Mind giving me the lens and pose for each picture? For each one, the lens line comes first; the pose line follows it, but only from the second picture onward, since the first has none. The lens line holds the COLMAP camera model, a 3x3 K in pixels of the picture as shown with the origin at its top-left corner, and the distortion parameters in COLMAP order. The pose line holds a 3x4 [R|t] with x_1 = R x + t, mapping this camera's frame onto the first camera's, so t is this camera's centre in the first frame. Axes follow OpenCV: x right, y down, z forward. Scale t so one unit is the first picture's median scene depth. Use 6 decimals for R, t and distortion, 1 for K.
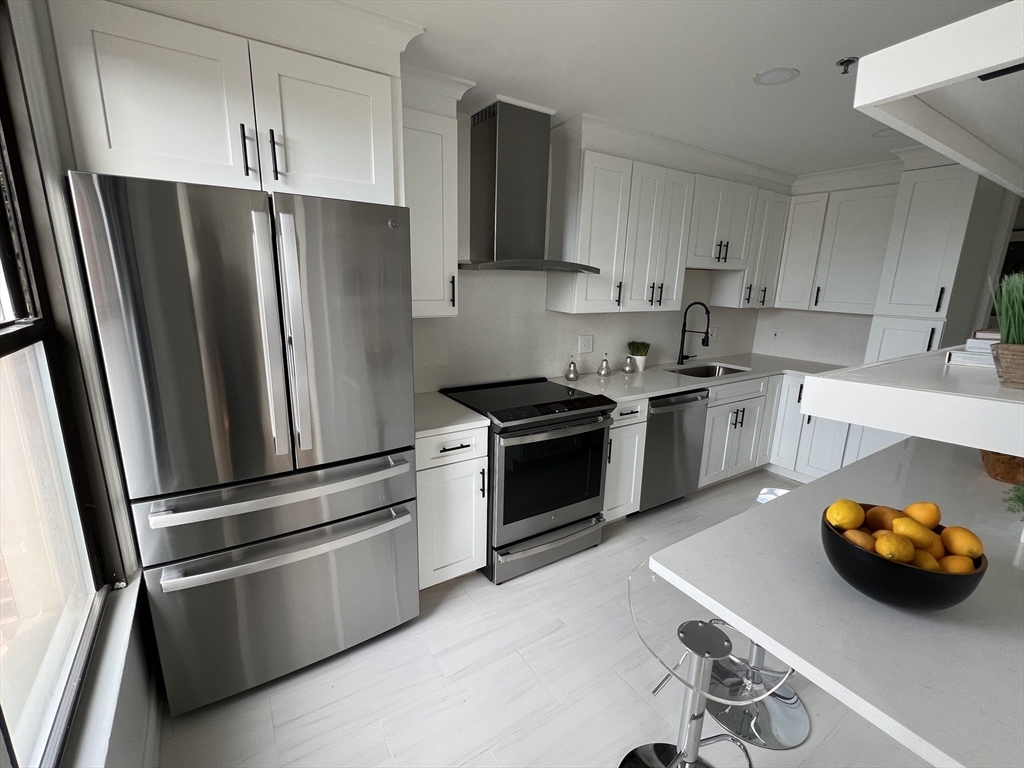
lens RADIAL K [[455.8, 0, 511.0], [0, 455.8, 382.0], [0, 0, 1]] dist [-0.000737, 0.000204]
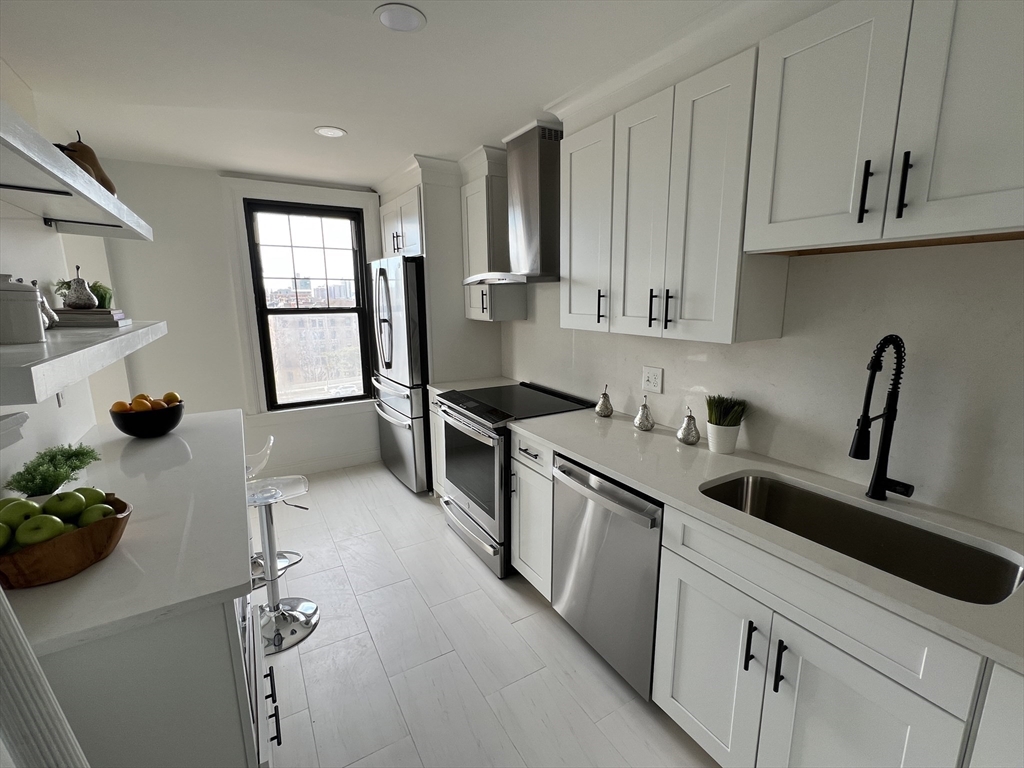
lens RADIAL K [[455.8, 0, 512.7], [0, 455.8, 387.1], [0, 0, 1]] dist [-0.000737, 0.000204]
pose [[-0.039351, 0.173369, -0.984071, 0.902997], [-0.216157, 0.960037, 0.177778, -0.157849], [0.975565, 0.219709, -0.000303, 0.831399]]
